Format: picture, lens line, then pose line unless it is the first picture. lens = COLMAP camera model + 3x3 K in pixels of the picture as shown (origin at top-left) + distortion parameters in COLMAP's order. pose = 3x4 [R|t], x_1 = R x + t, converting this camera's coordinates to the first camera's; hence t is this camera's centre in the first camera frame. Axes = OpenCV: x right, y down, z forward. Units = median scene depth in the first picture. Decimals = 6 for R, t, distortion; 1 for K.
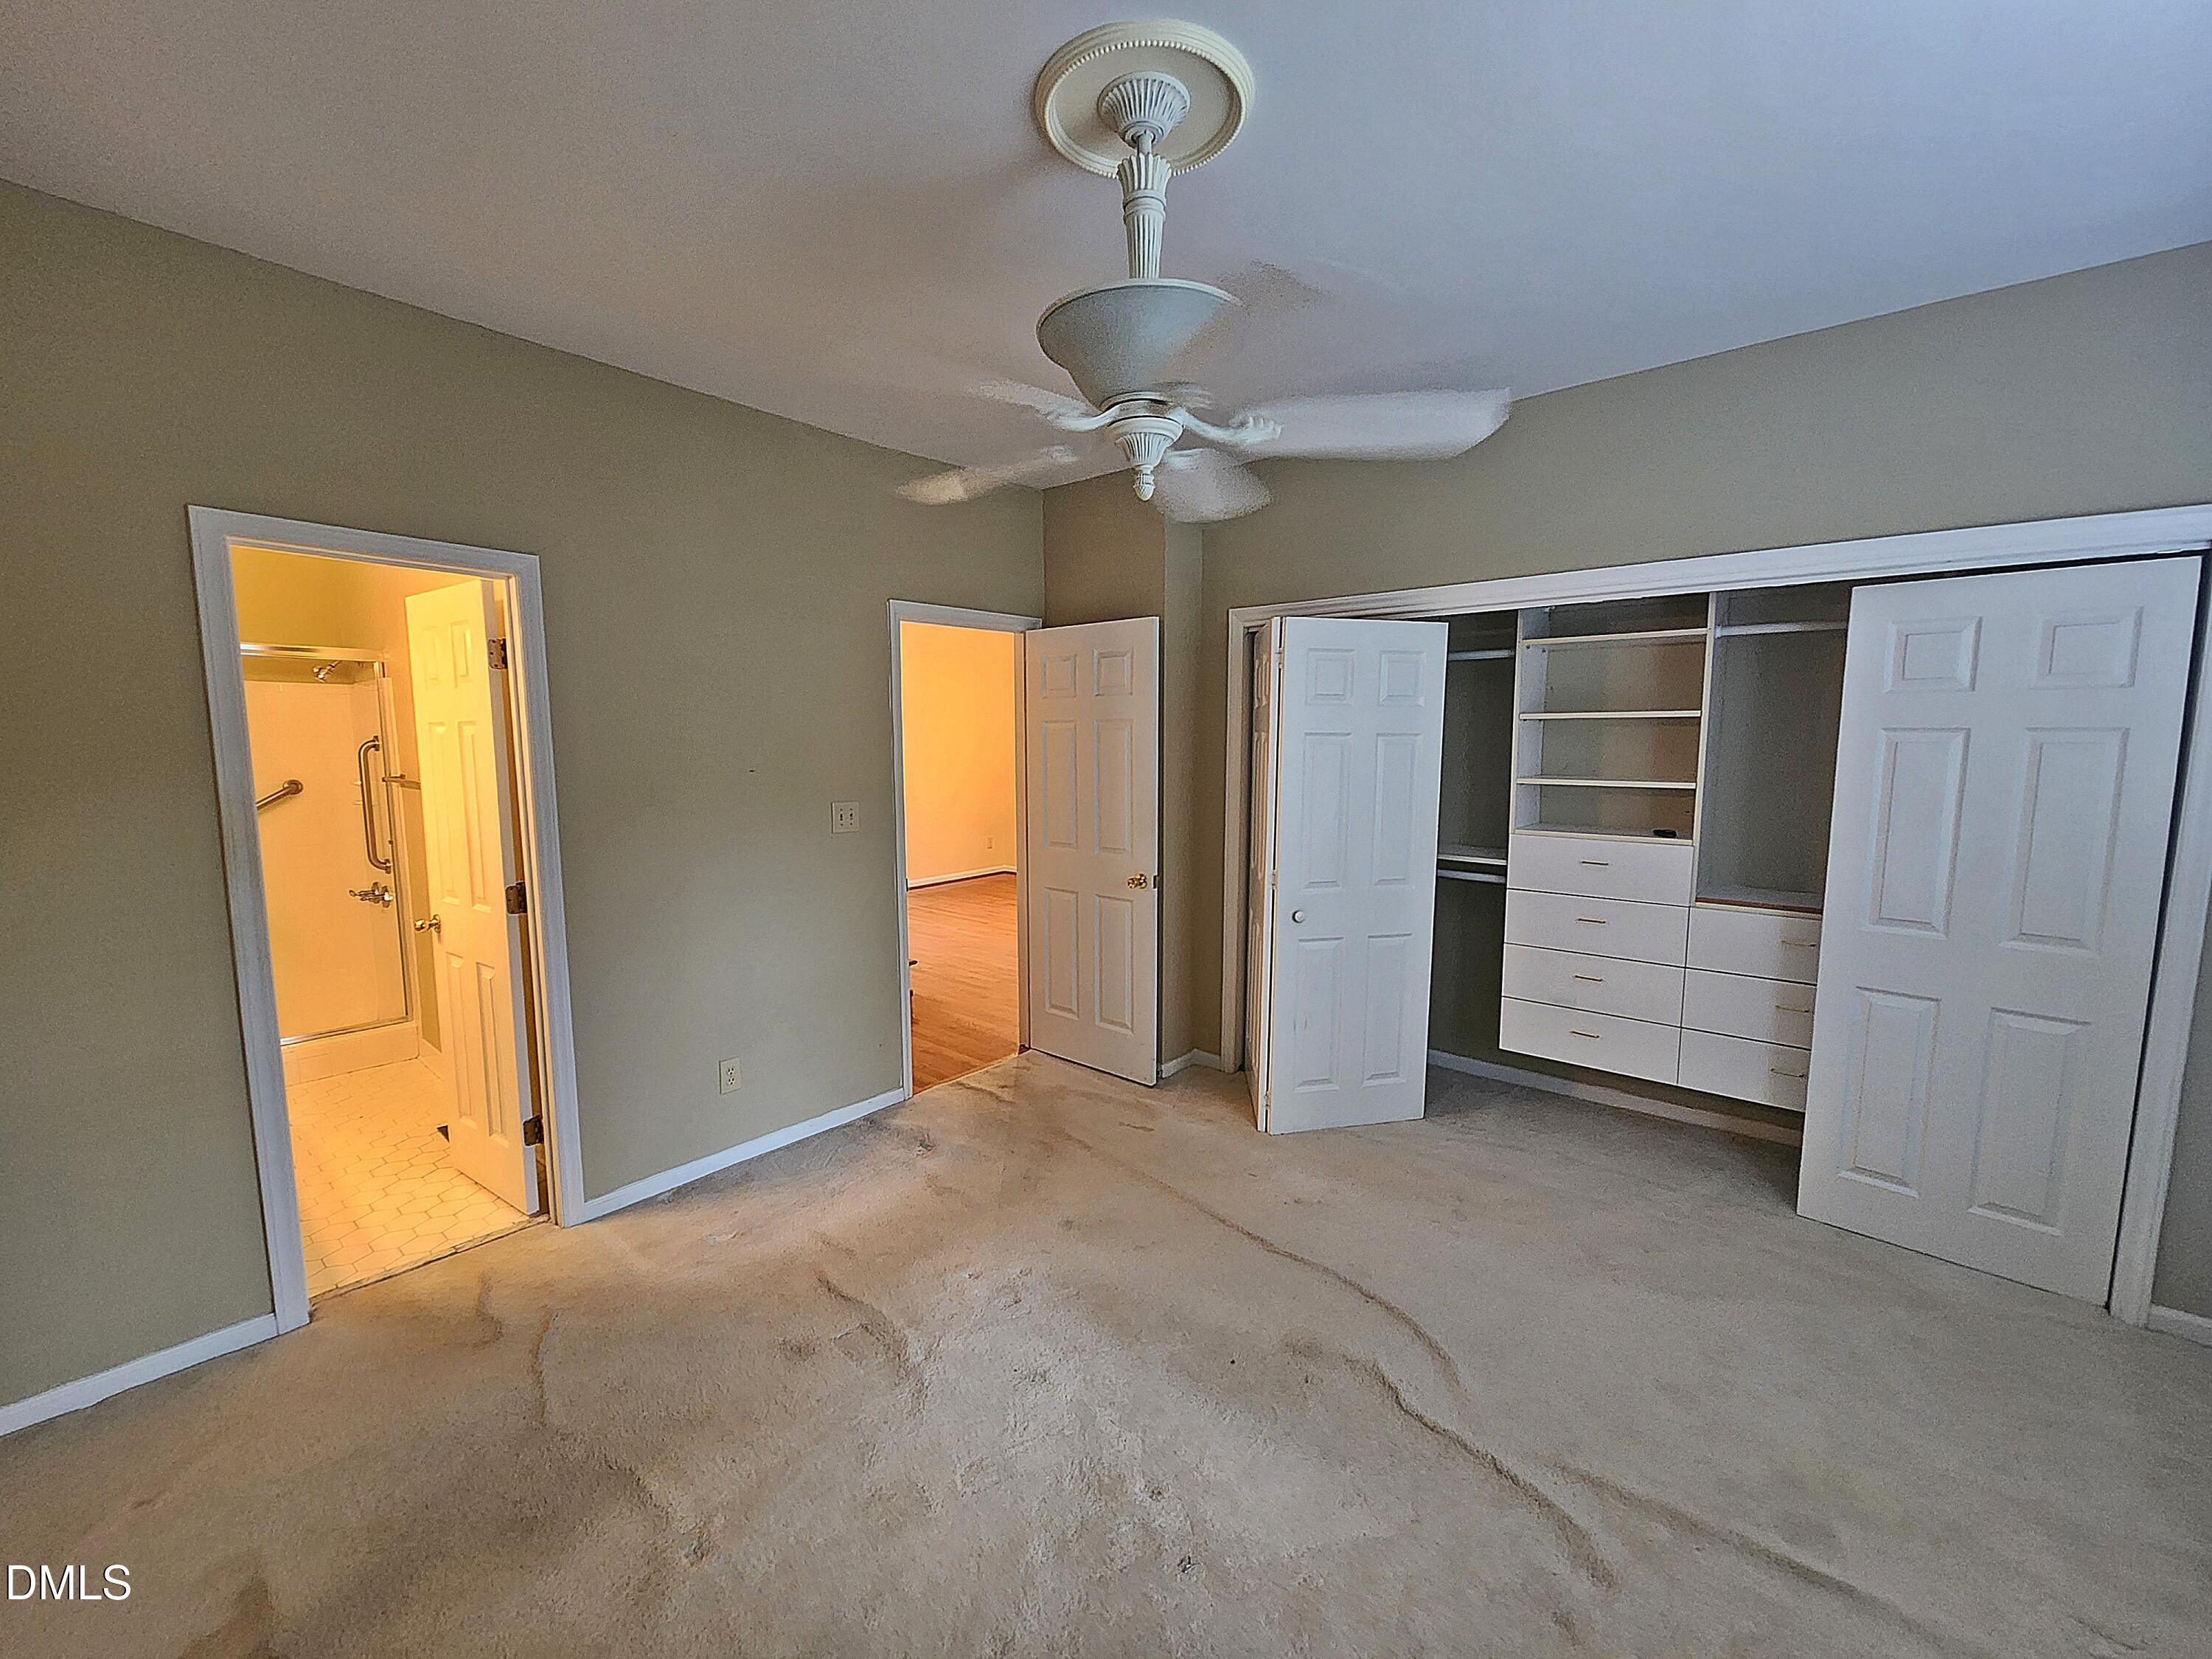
lens RADIAL K [[897.3, 0, 1106.0], [0, 897.3, 829.5], [0, 0, 1]] dist [0.000412, 0.000223]
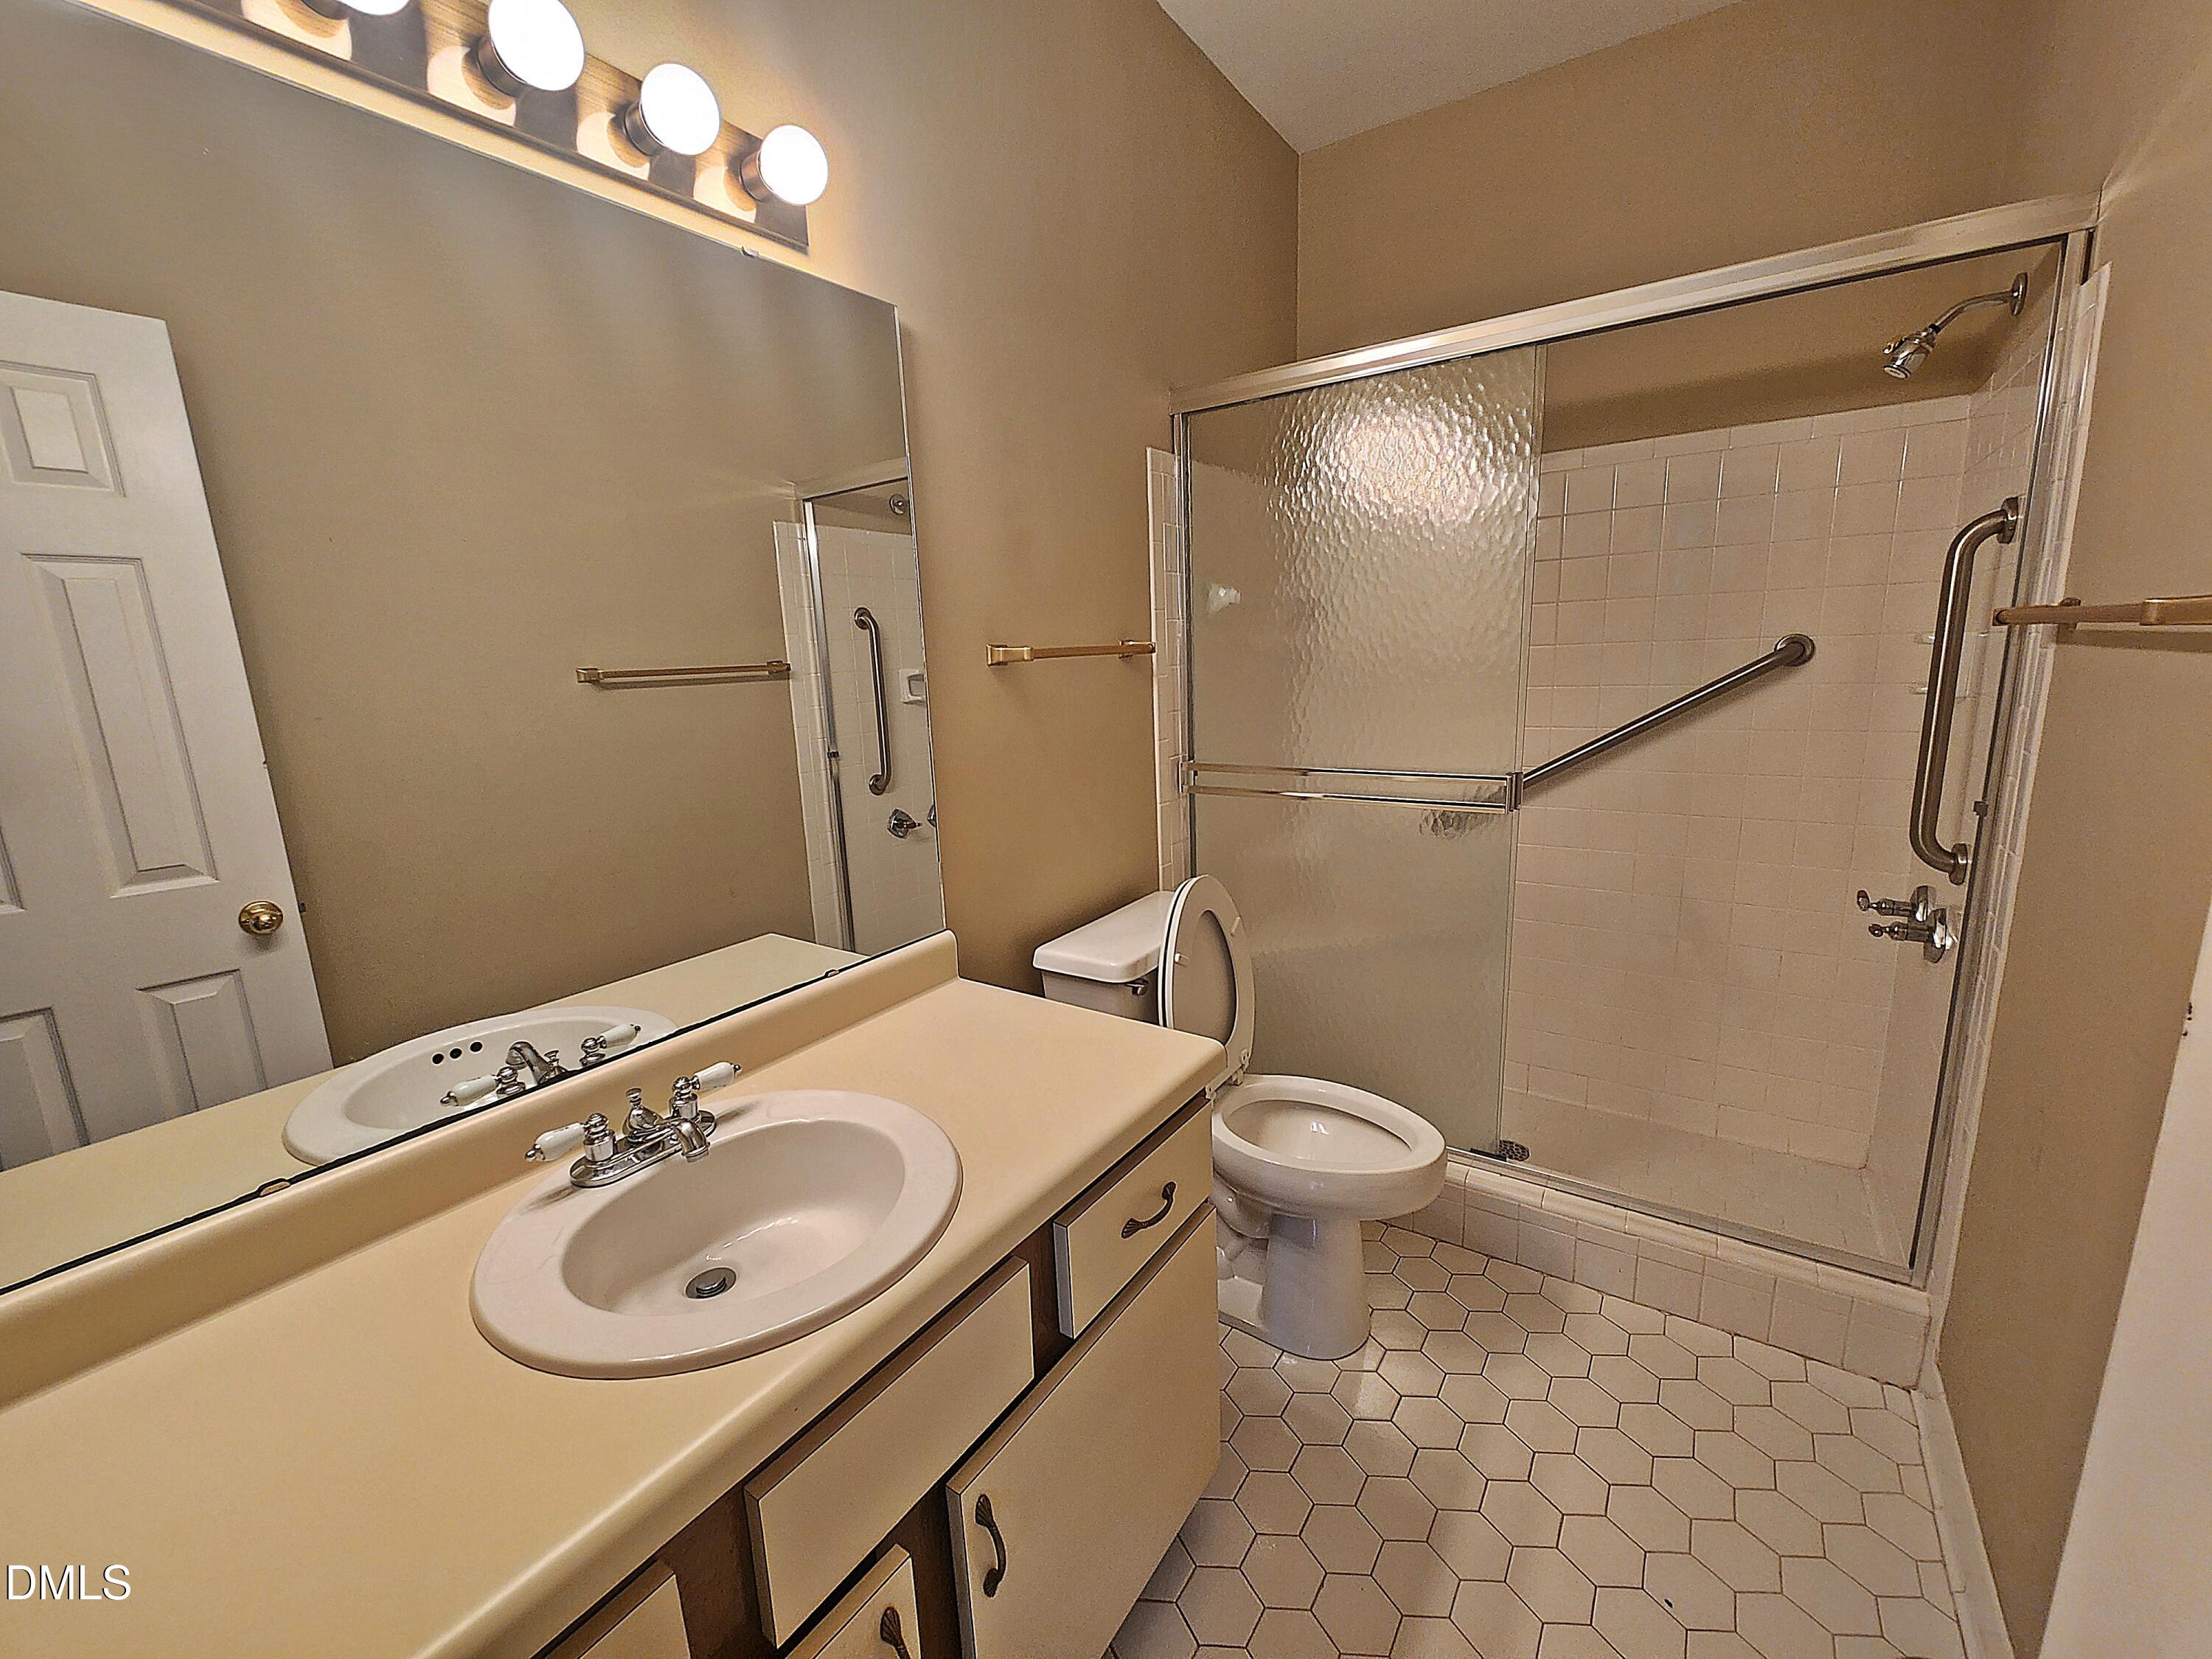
lens RADIAL K [[897.3, 0, 1106.0], [0, 897.3, 829.5], [0, 0, 1]] dist [0.000412, 0.000223]
pose [[0.100013, 0.187553, -0.977150, -0.474449], [-0.070903, 0.980920, 0.181020, -0.015385], [0.992457, 0.051179, 0.111403, 0.606681]]
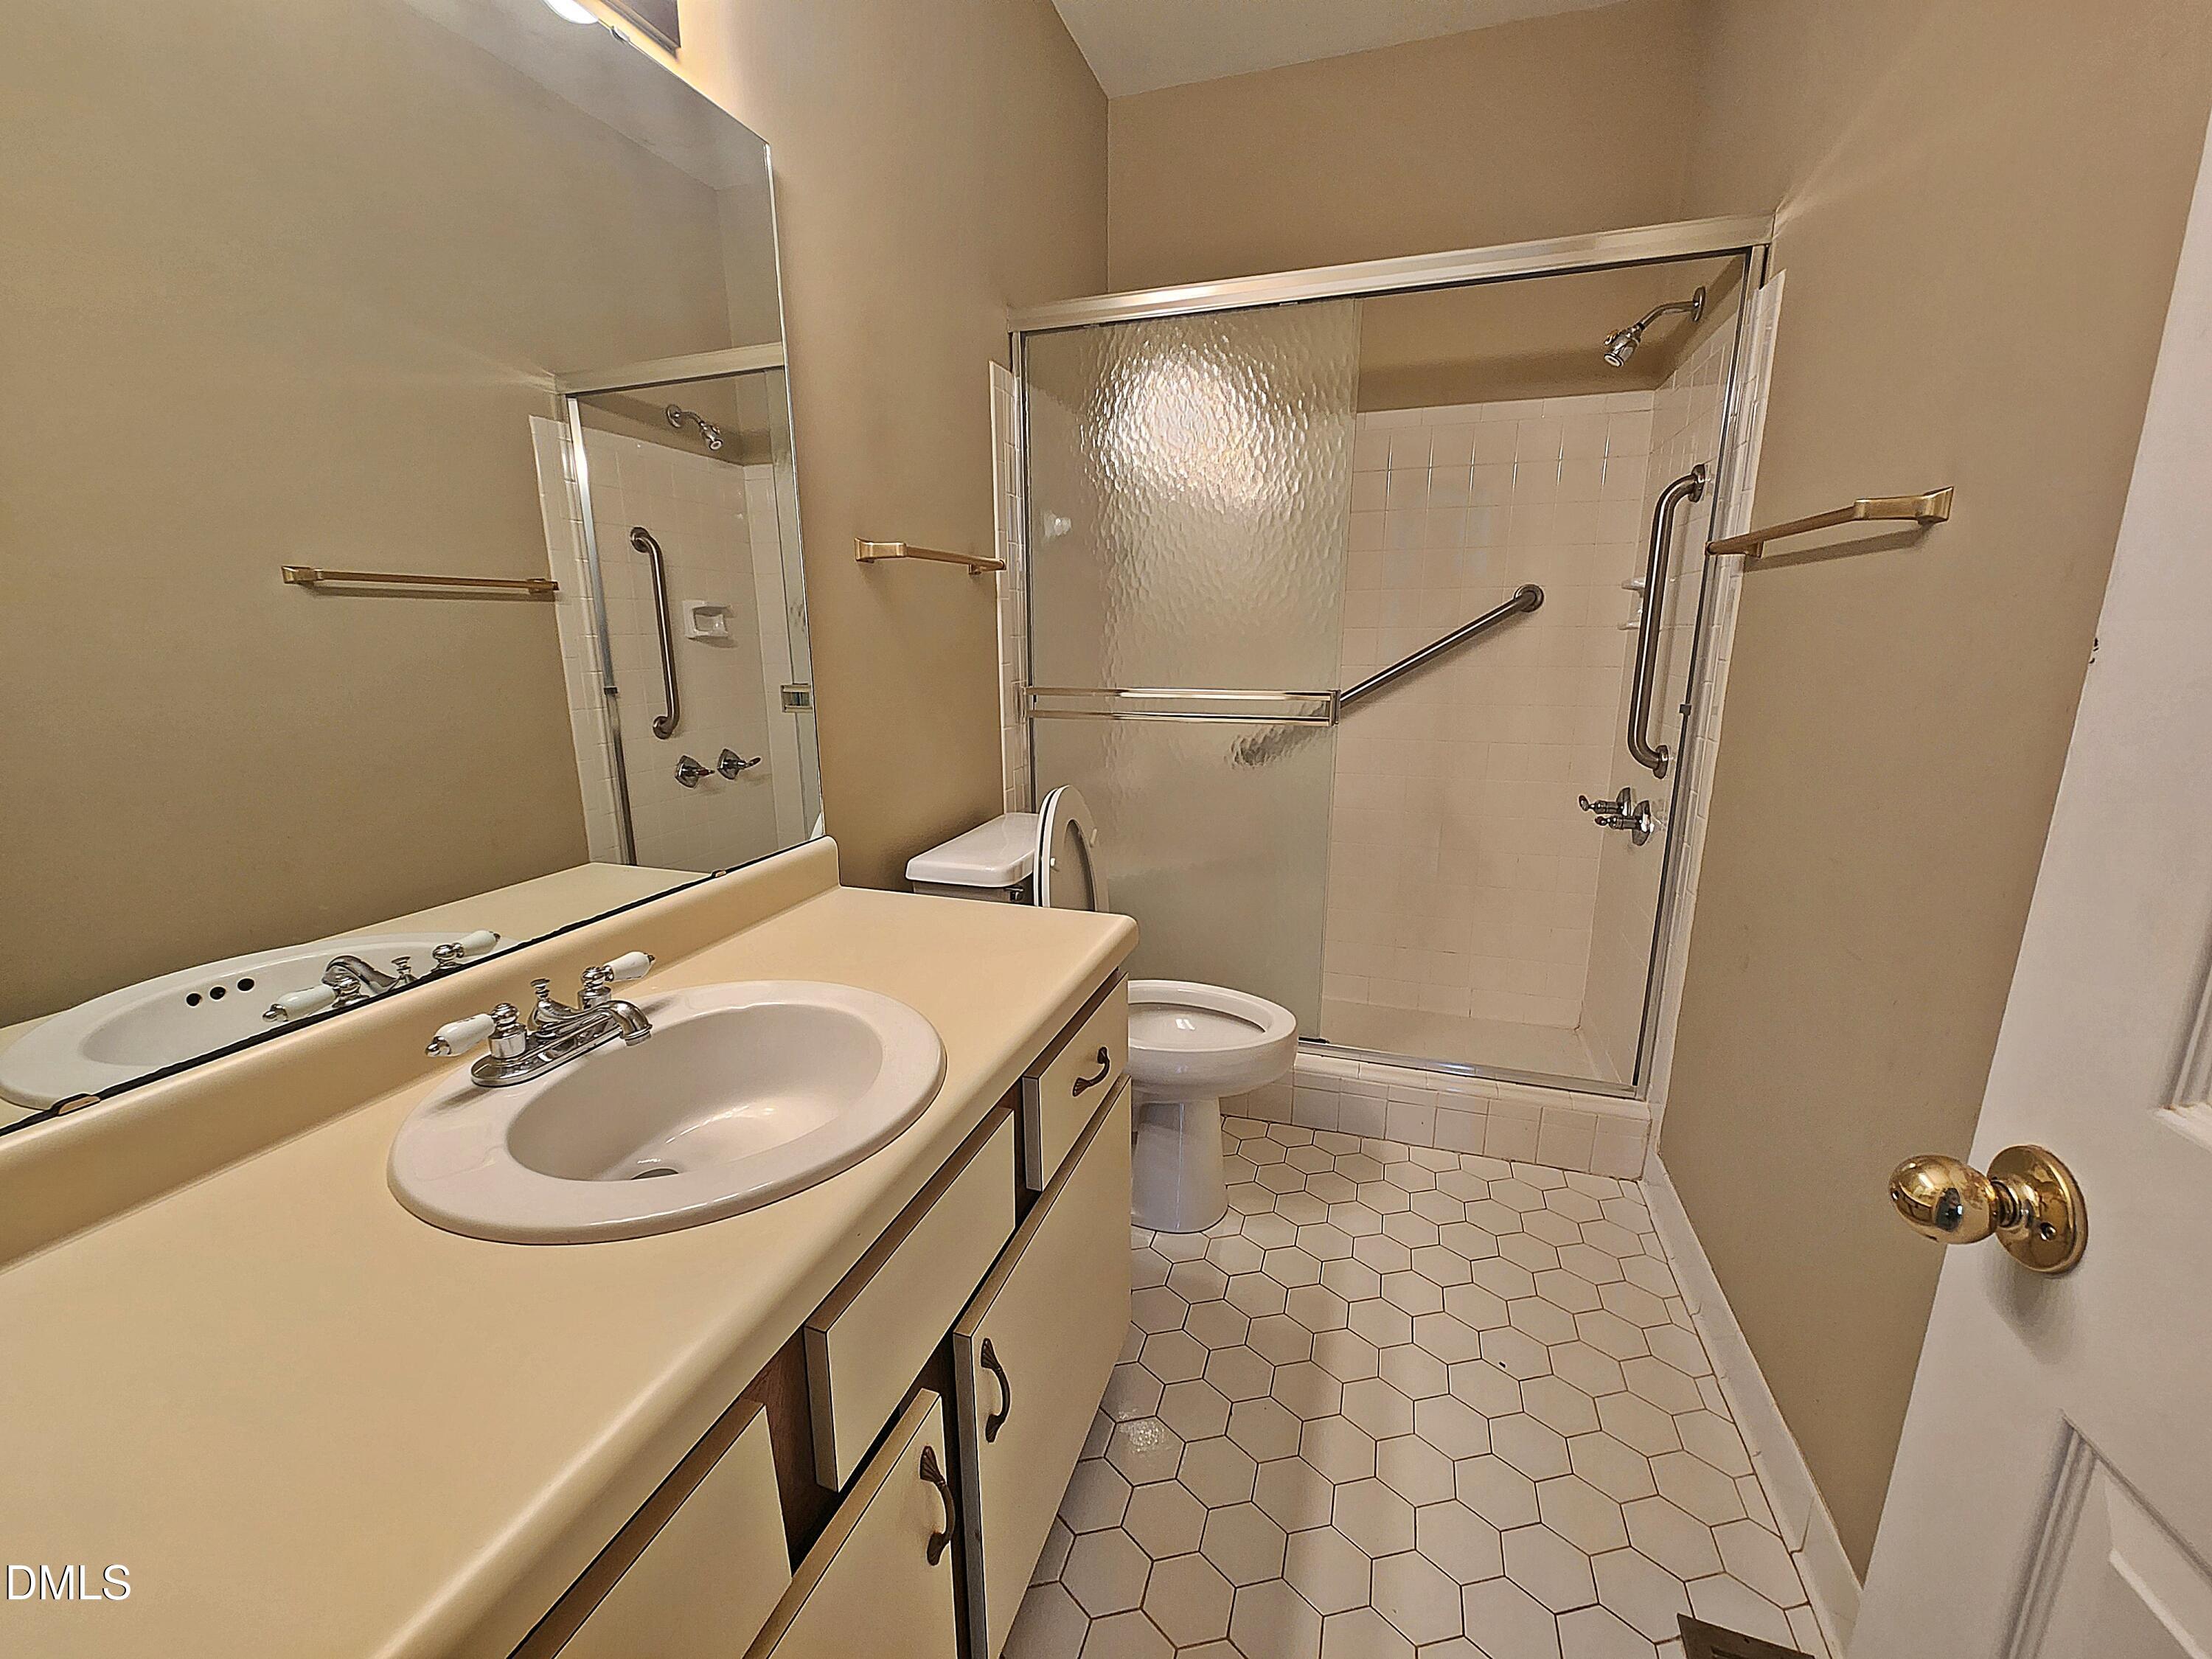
lens RADIAL K [[890.7, 0, 1106.0], [0, 890.7, 829.5], [0, 0, 1]] dist [0.005287, 0.000032]
pose [[0.367562, 0.201768, -0.907848, -0.478050], [-0.092786, 0.979267, 0.180075, 0.018643], [0.925359, 0.018047, 0.378663, 0.558111]]
